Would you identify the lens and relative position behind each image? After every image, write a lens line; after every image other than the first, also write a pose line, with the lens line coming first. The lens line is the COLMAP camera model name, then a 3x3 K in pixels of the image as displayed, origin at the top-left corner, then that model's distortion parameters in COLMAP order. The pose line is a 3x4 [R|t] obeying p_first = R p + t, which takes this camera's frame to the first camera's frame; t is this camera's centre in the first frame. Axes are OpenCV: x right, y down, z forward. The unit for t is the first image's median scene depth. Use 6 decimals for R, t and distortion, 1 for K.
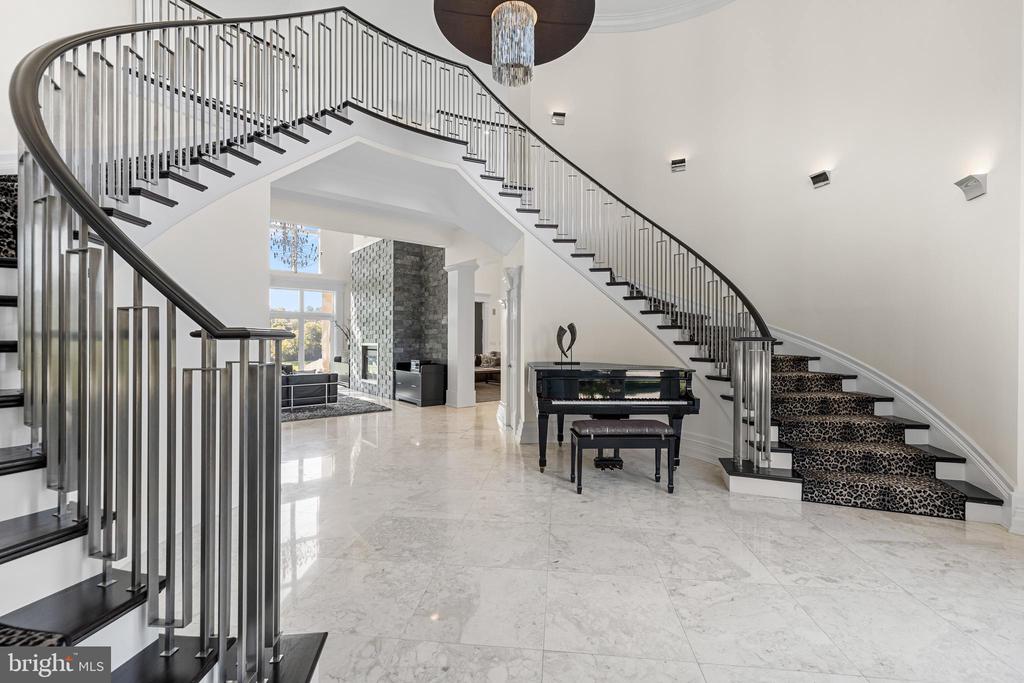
lens RADIAL K [[432.2, 0, 516.4], [0, 432.2, 341.2], [0, 0, 1]] dist [-0.002013, 0.001134]
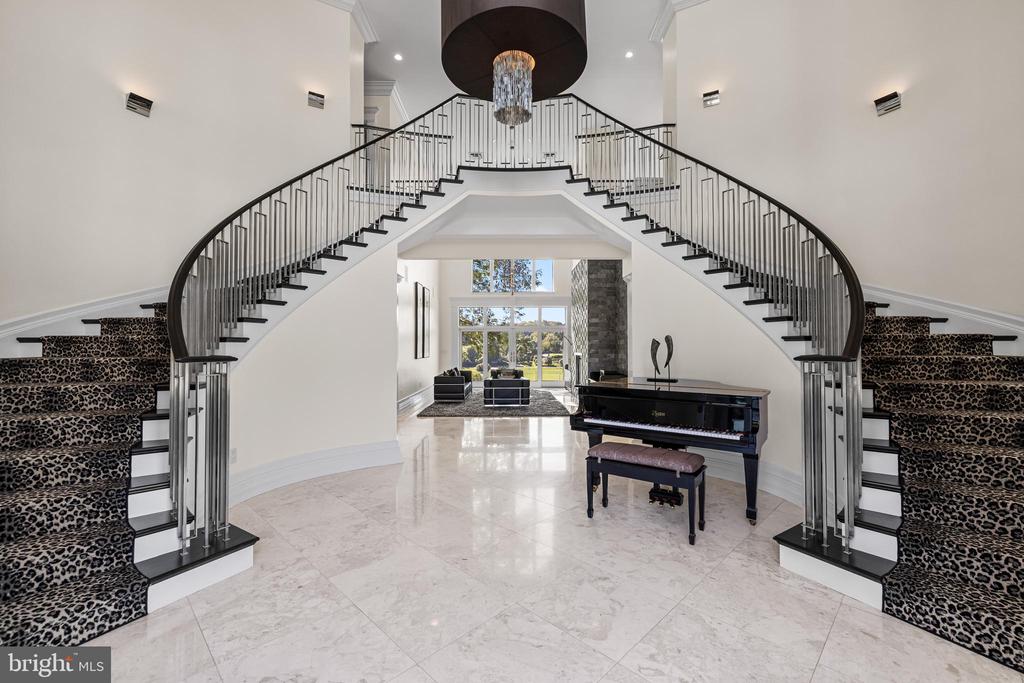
lens RADIAL K [[432.2, 0, 510.3], [0, 432.2, 345.5], [0, 0, 1]] dist [-0.002013, 0.001134]
pose [[0.780242, -0.002664, -0.625473, 0.407657], [-0.001961, 0.999976, -0.006704, -0.013861], [0.625475, 0.006457, 0.780217, 0.095715]]
